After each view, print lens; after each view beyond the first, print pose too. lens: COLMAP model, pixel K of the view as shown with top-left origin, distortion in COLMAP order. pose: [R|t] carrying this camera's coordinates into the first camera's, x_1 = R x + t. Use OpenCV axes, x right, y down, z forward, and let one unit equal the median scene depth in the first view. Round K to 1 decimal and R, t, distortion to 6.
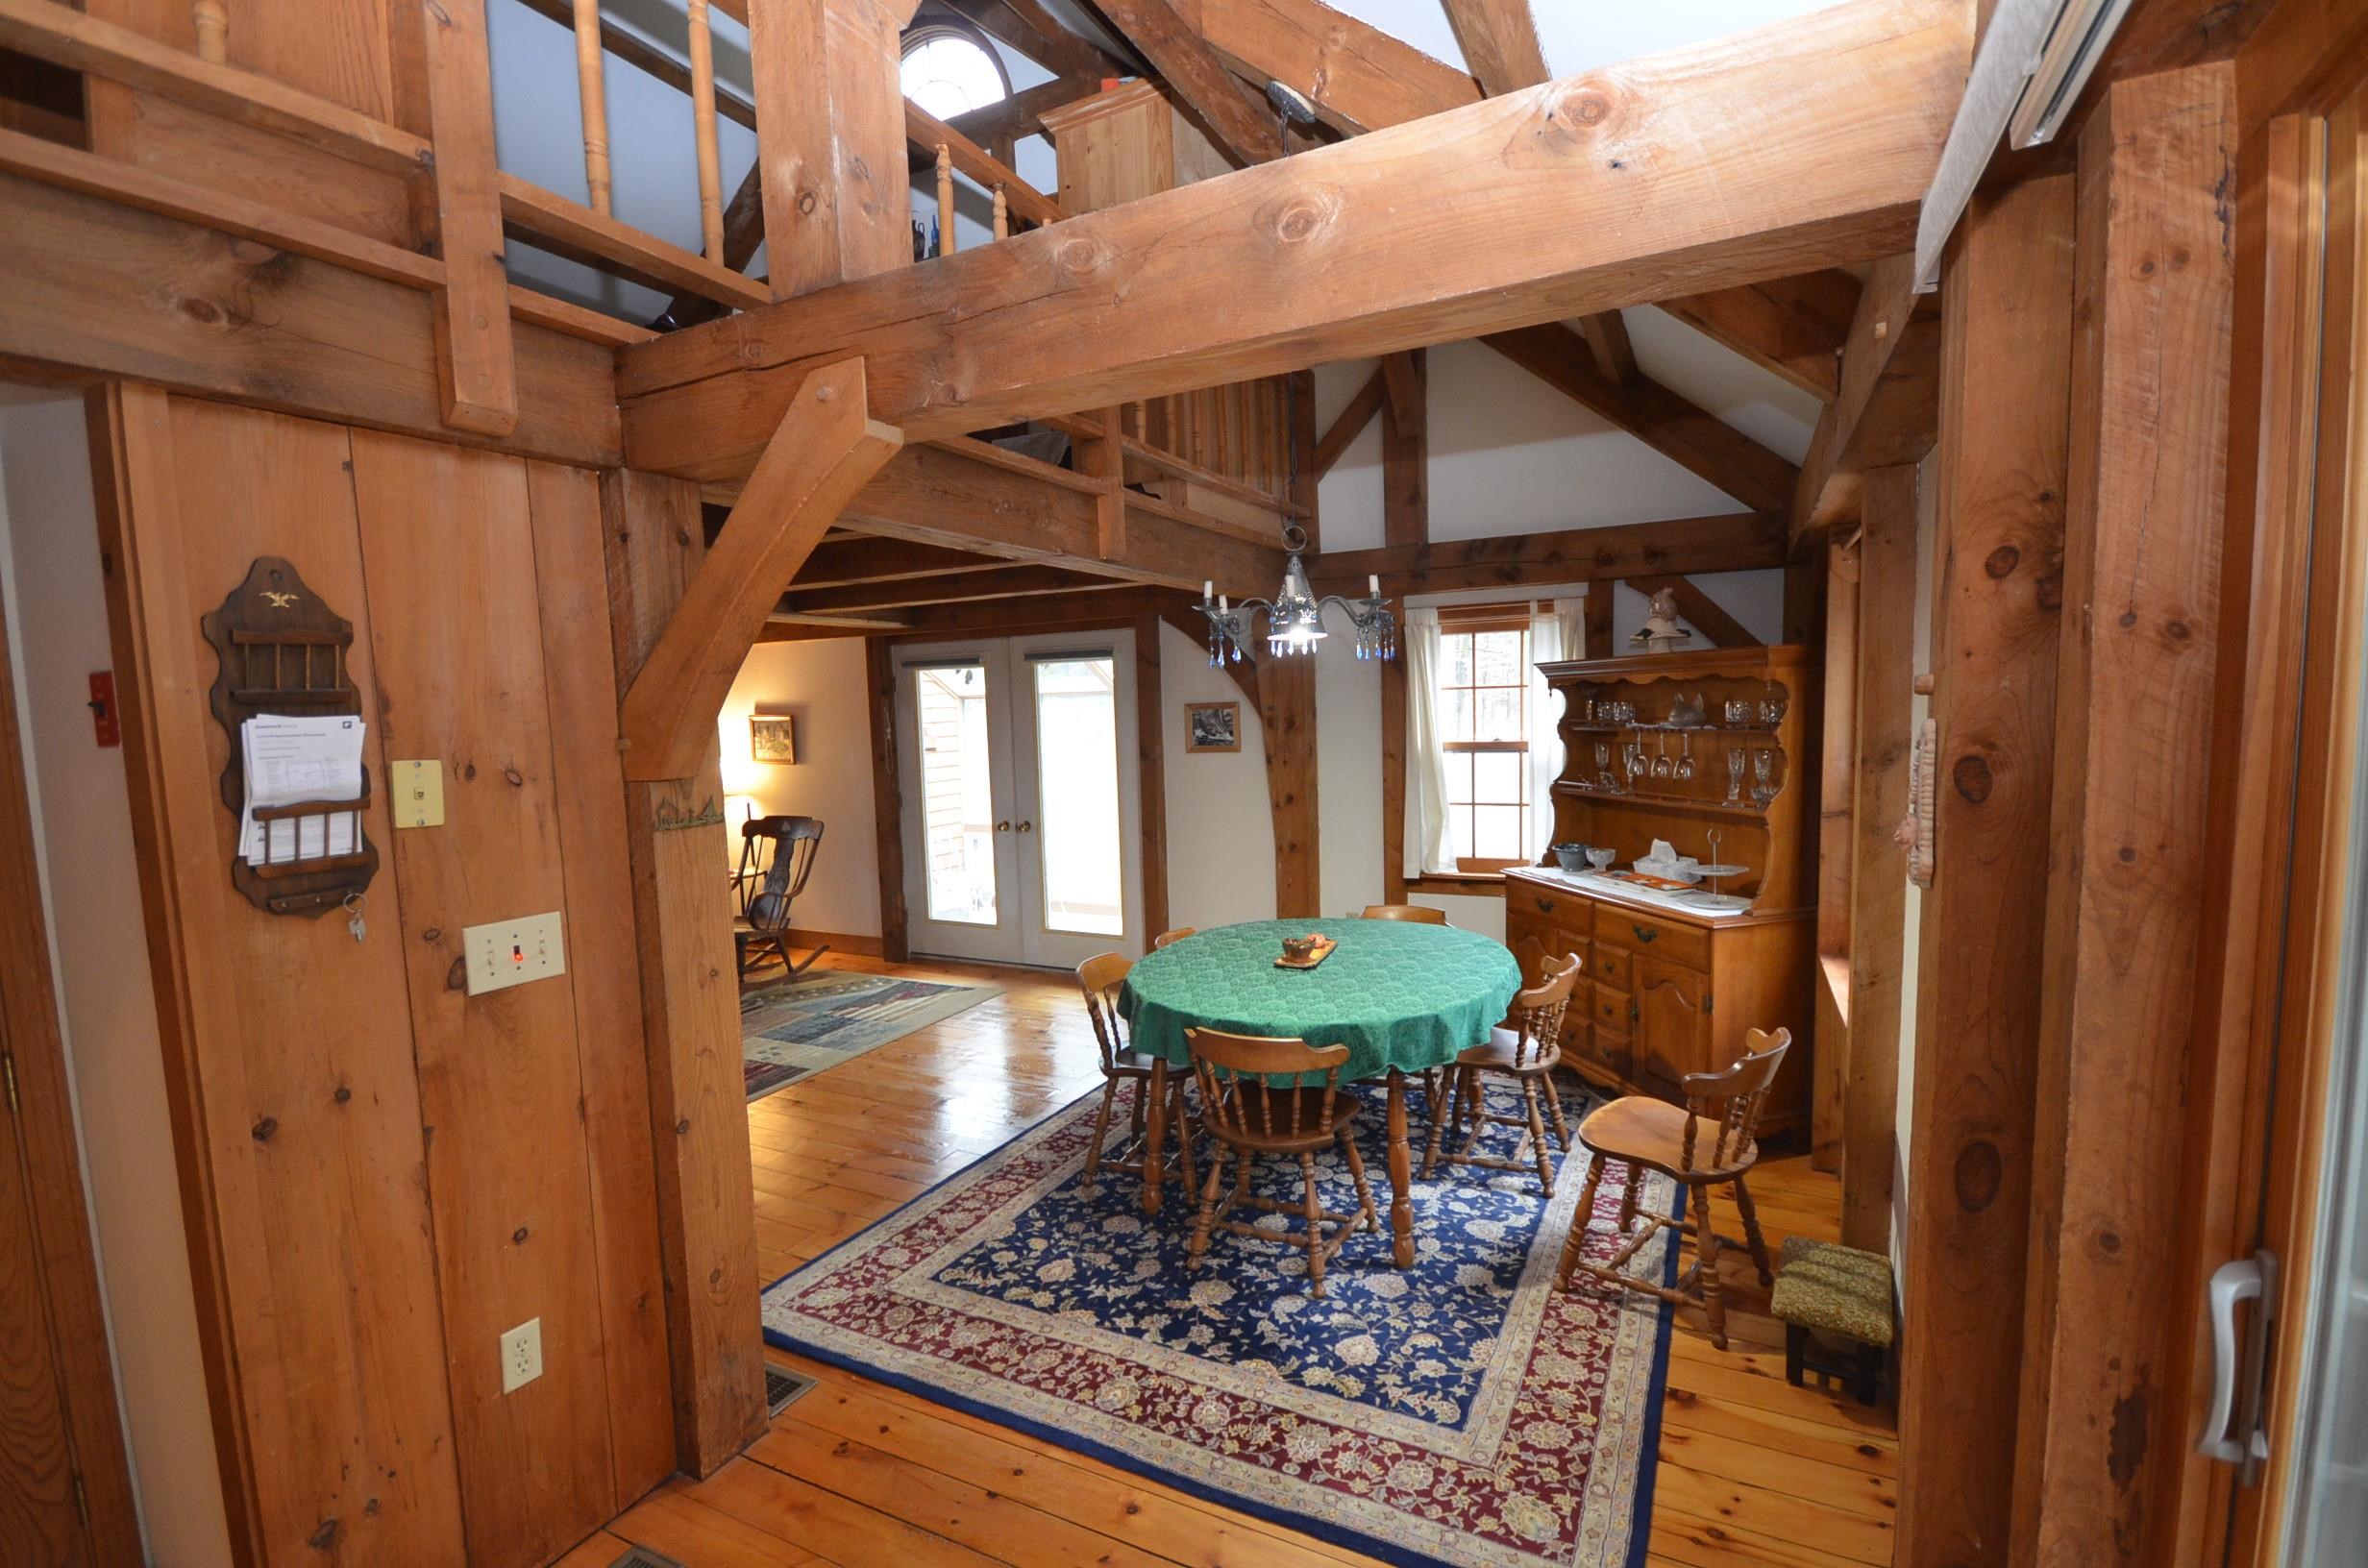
lens RADIAL K [[1060.4, 0, 1204.8], [0, 1060.4, 811.3], [0, 0, 1]] dist [0.010506, -0.012364]
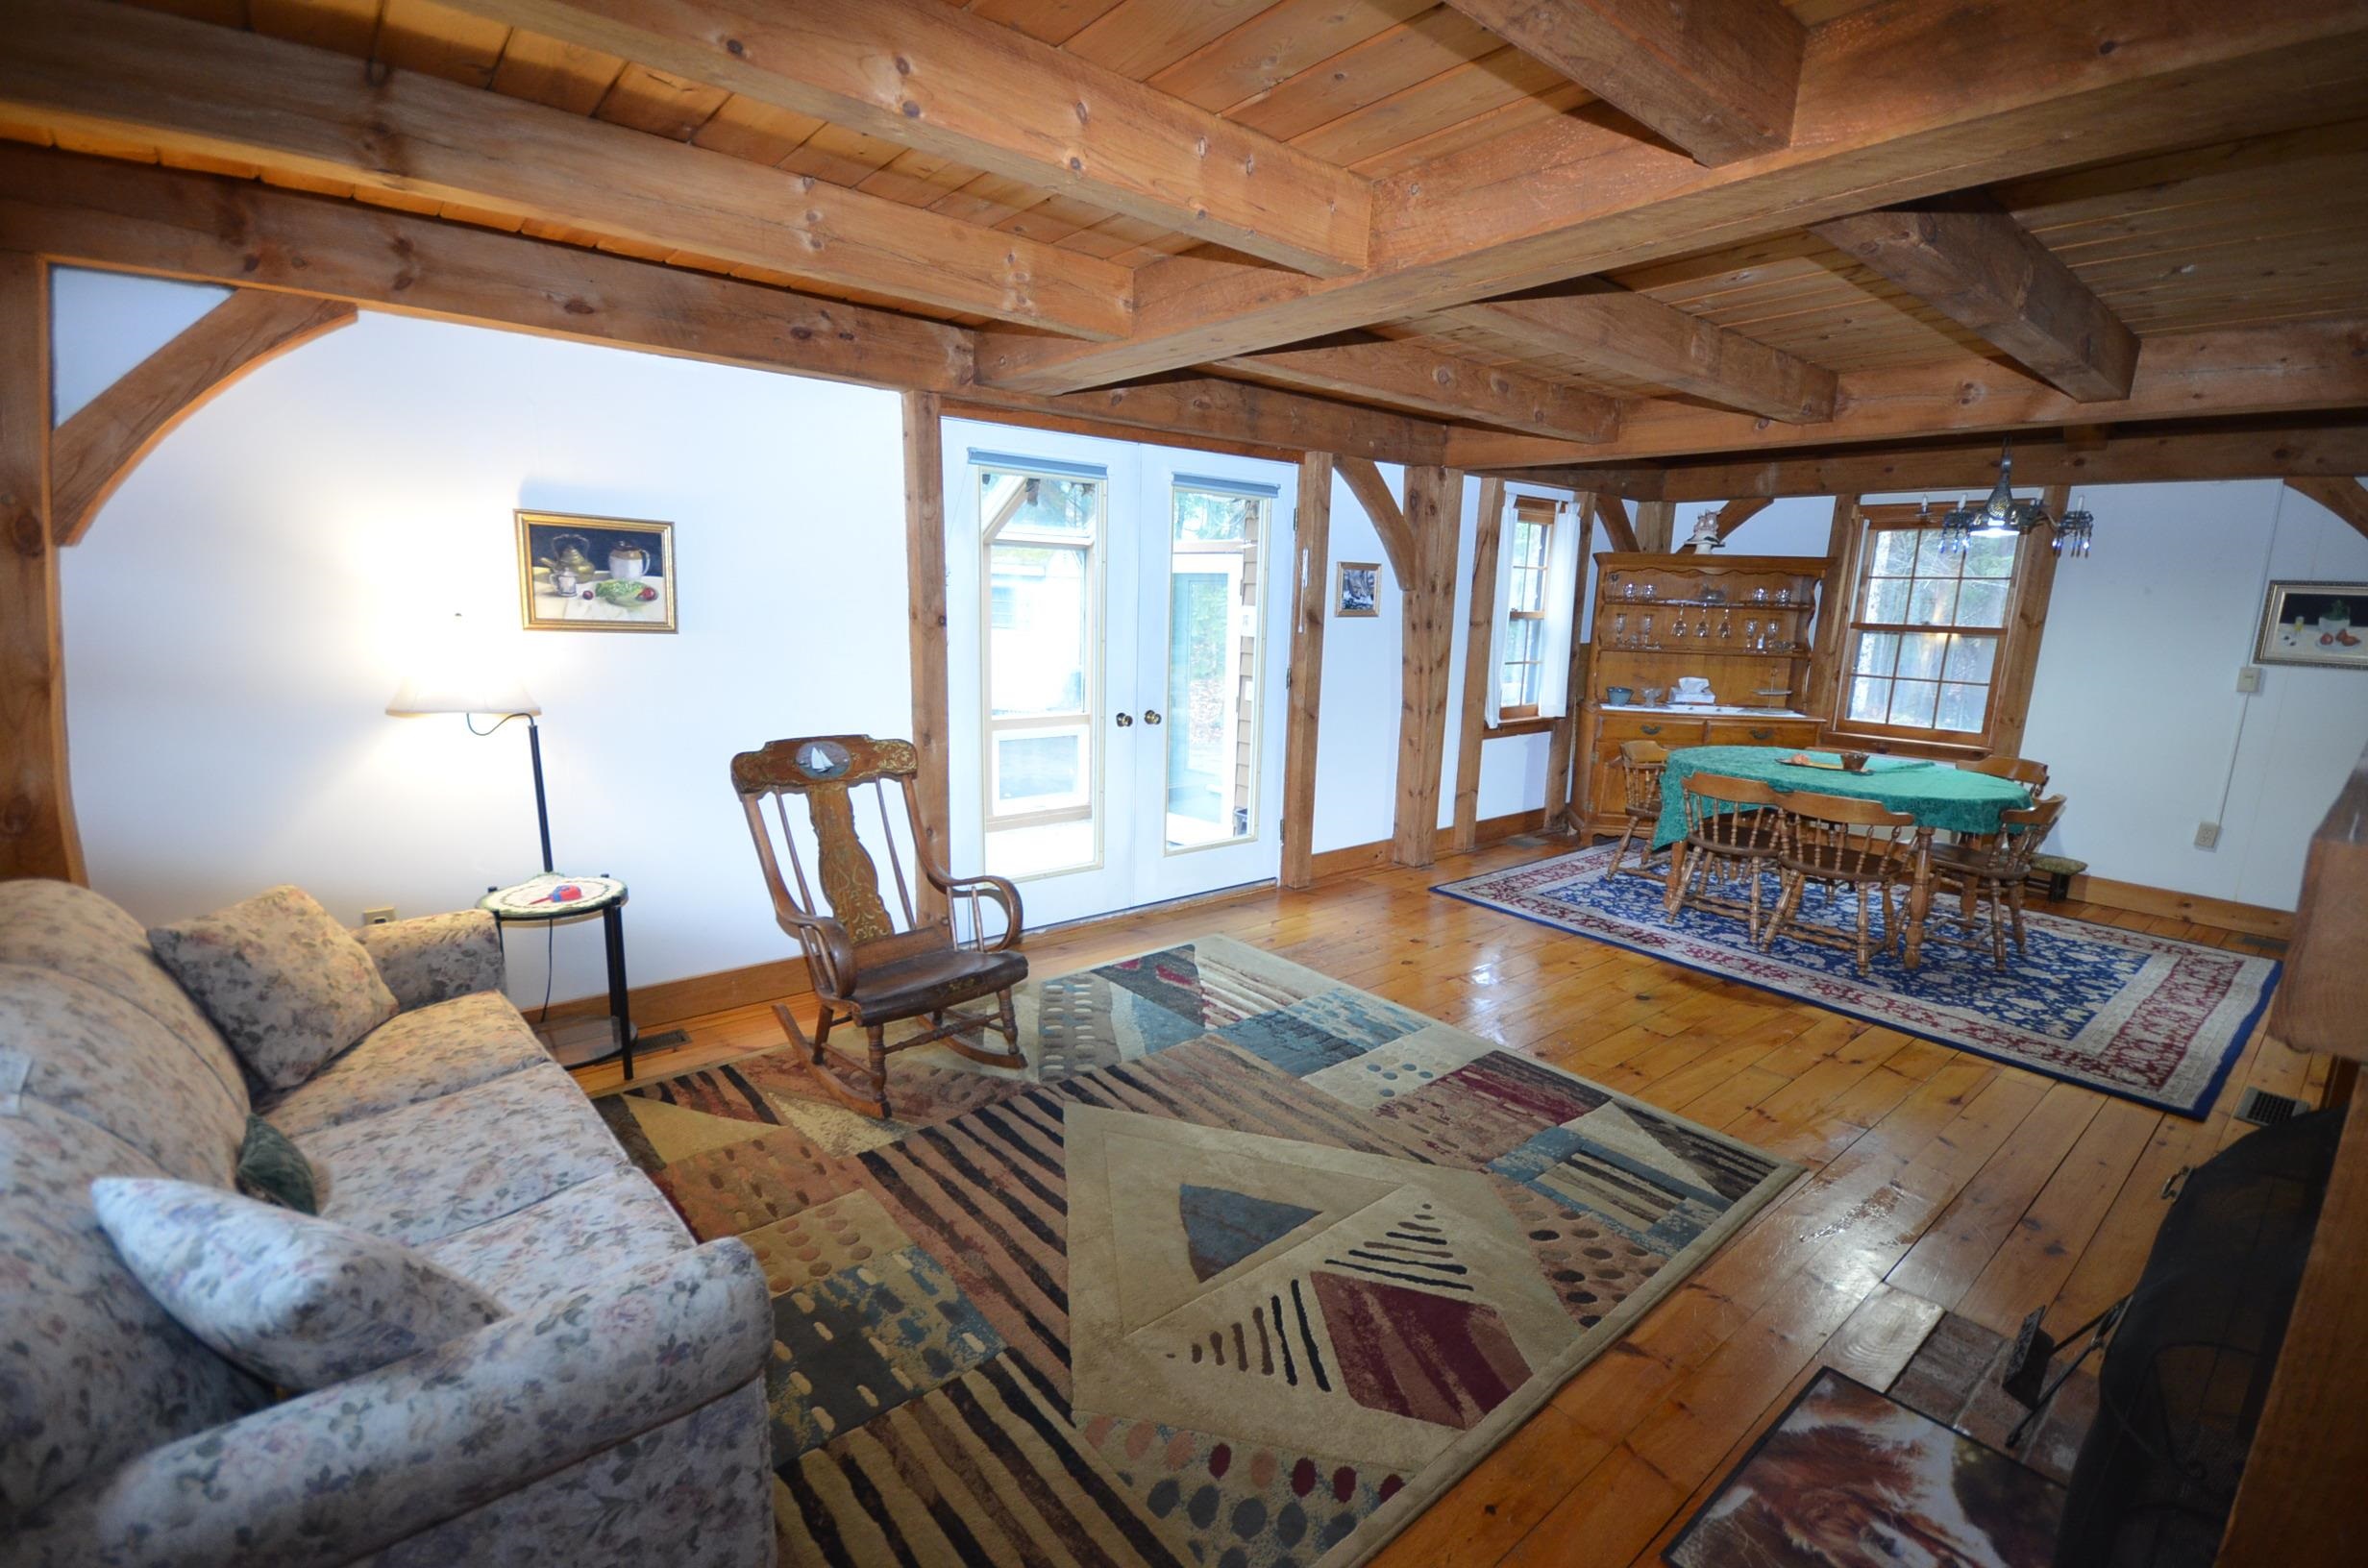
lens RADIAL K [[1046.4, 0, 1202.1], [0, 1046.4, 801.7], [0, 0, 1]] dist [-0.002055, -0.000557]
pose [[0.389474, -0.143538, 0.909784, -1.550180], [0.049781, 0.989618, 0.134823, -0.044667], [-0.919691, -0.007220, 0.392576, 1.309295]]
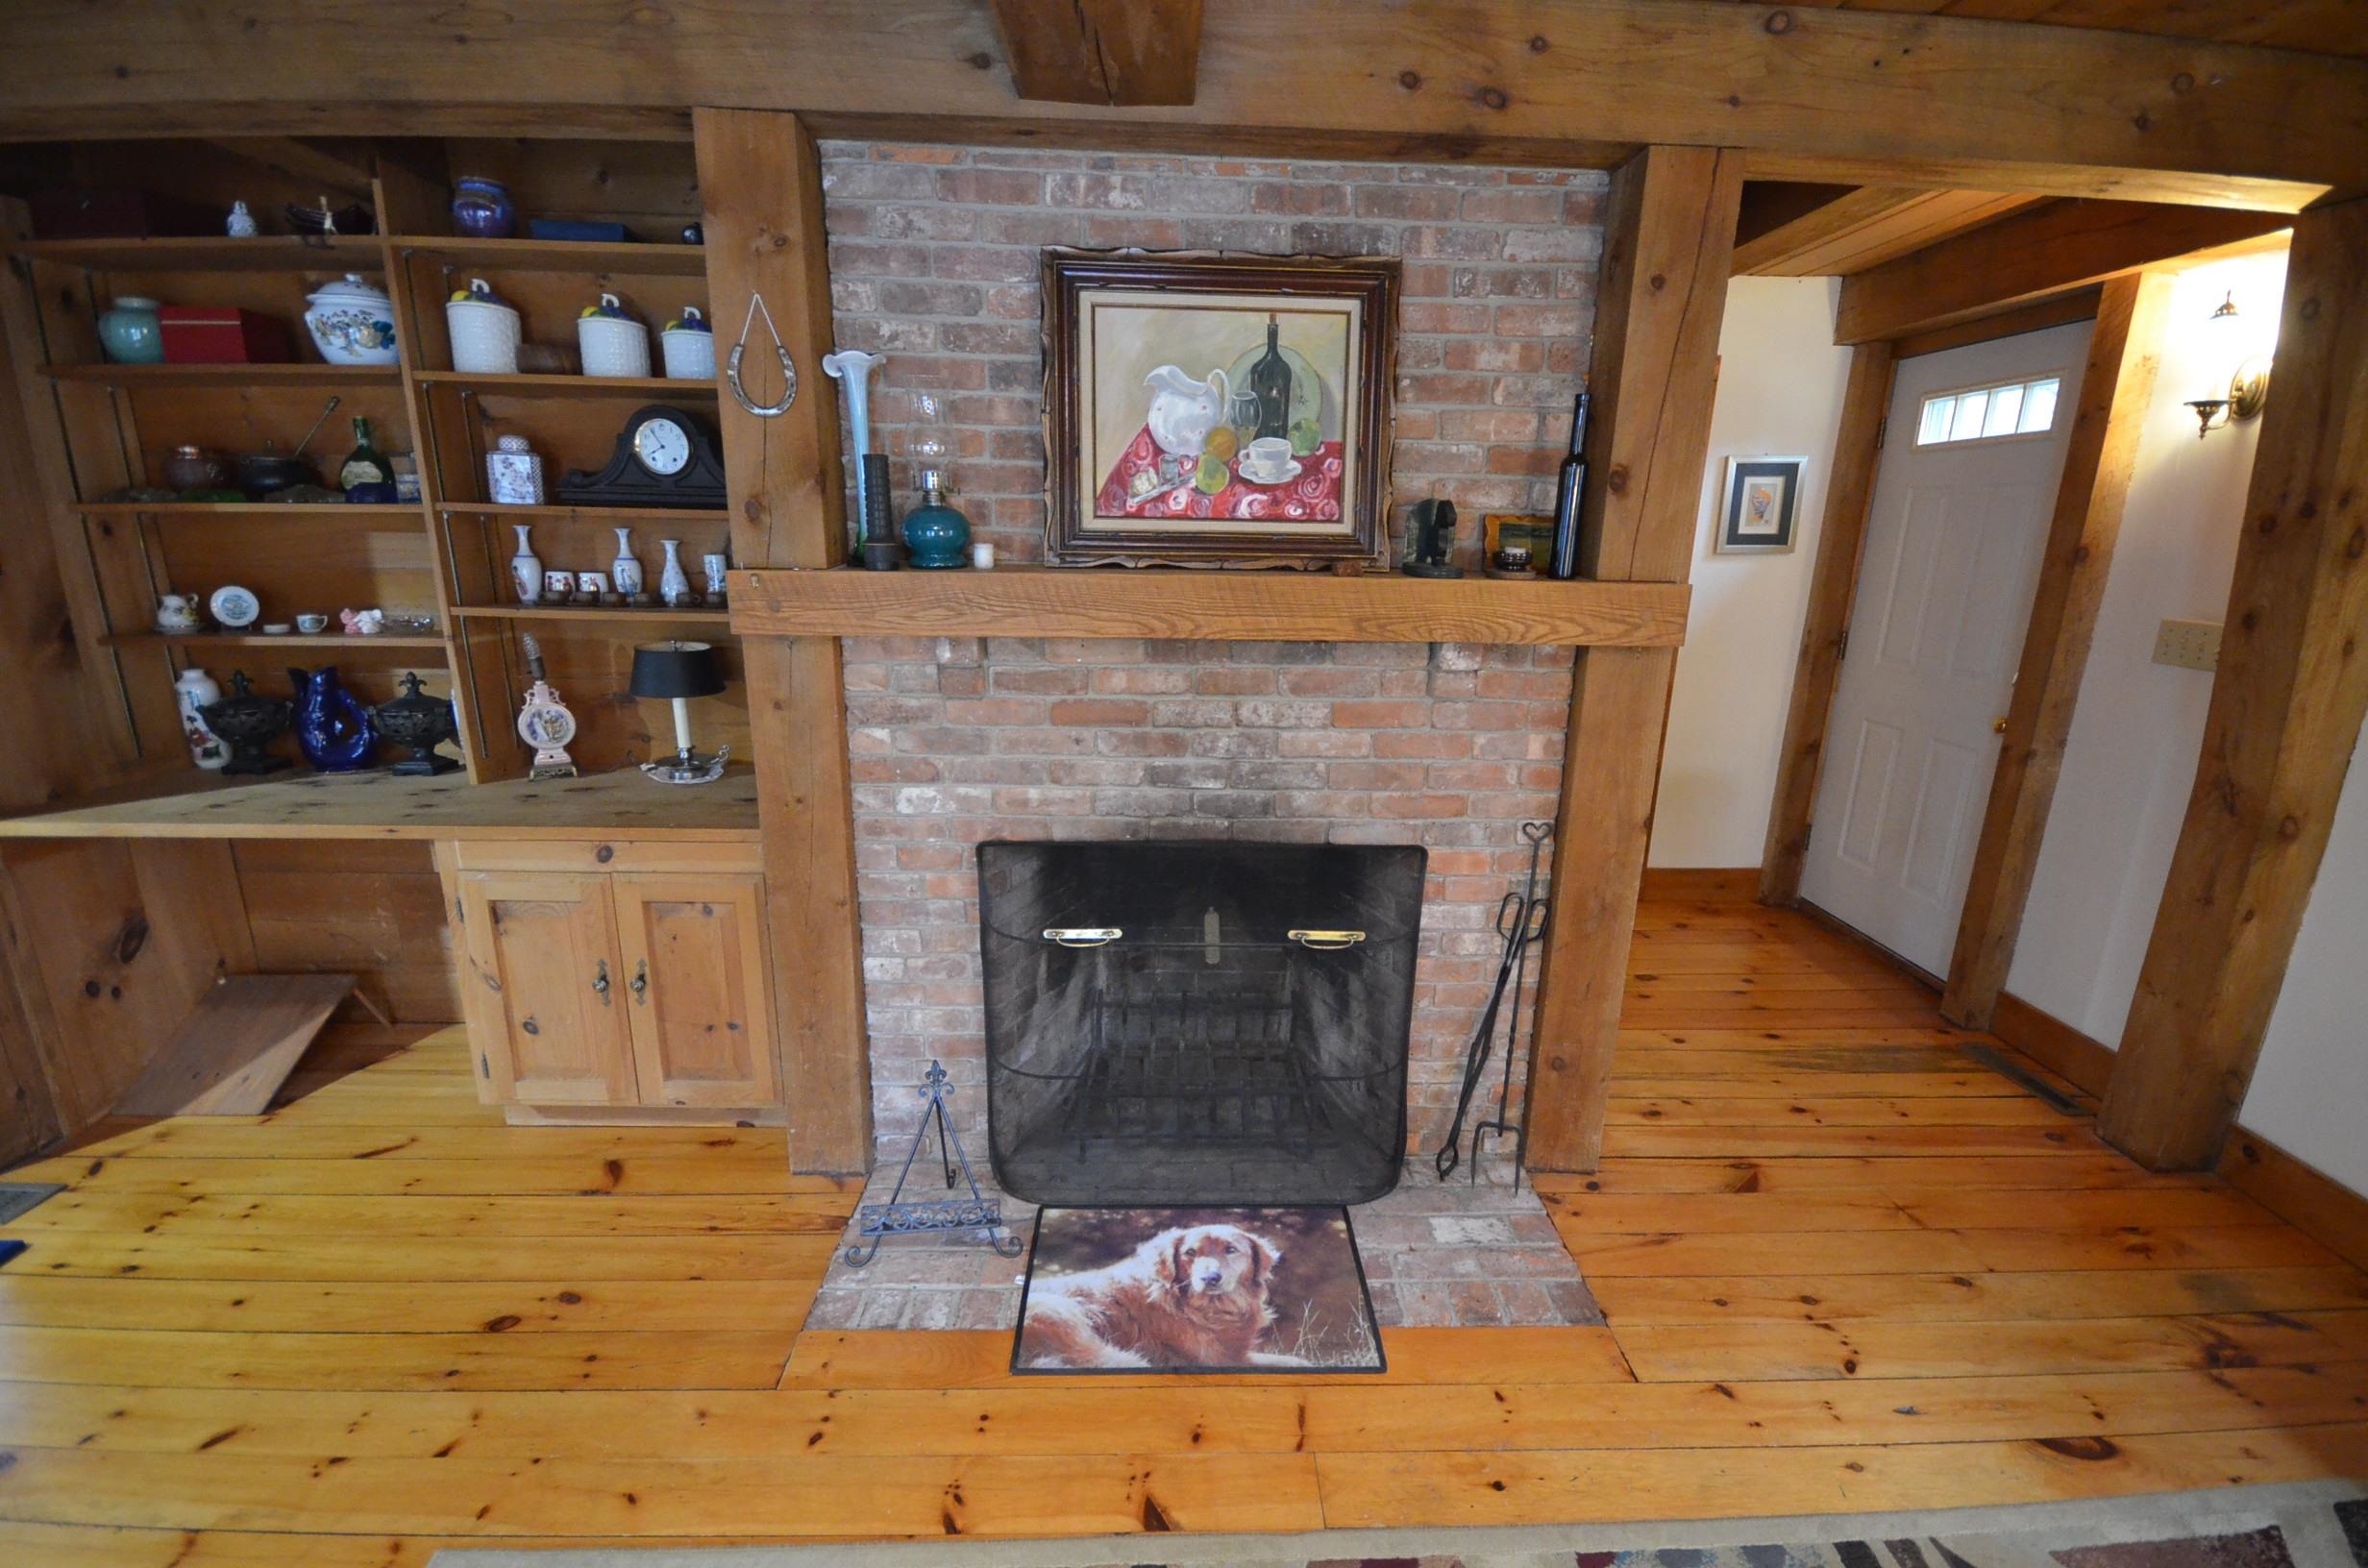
lens RADIAL K [[1024.0, 0, 1194.3], [0, 1024.0, 798.8], [0, 0, 1]] dist [0.002244, -0.007098]
pose [[-0.877837, 0.139149, -0.458300, -0.770672], [-0.040531, 0.931854, 0.360563, -0.094271], [0.477241, 0.335091, -0.812376, 1.594836]]
